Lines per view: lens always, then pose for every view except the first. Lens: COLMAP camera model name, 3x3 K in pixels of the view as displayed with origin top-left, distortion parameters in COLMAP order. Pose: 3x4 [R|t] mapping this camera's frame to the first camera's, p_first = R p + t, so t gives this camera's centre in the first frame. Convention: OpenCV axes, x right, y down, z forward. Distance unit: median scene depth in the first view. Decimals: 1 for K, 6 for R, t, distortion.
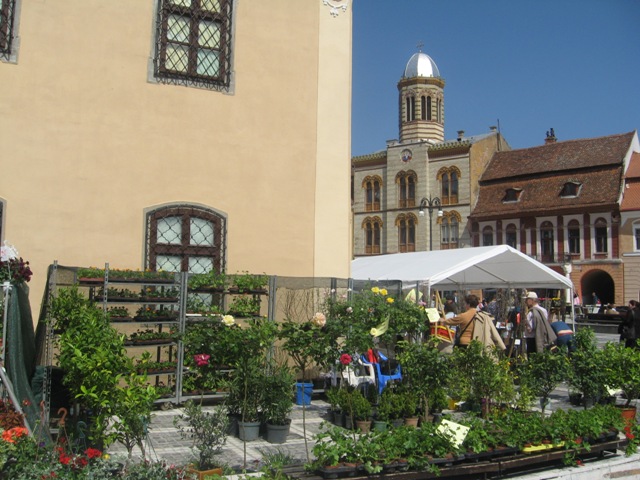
lens RADIAL K [[663.5, 0, 320.0], [0, 663.5, 240.0], [0, 0, 1]] dist [-0.130137, 0.060580]
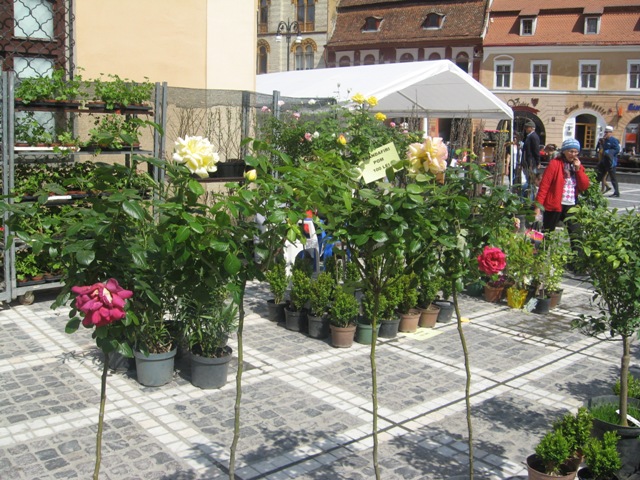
lens RADIAL K [[663.5, 0, 320.0], [0, 663.5, 240.0], [0, 0, 1]] dist [-0.130137, 0.060580]
pose [[0.971002, -0.028066, 0.237419, -0.064281], [-0.031327, 0.969586, 0.242738, 0.036925], [-0.237011, -0.243136, 0.940591, 0.310492]]
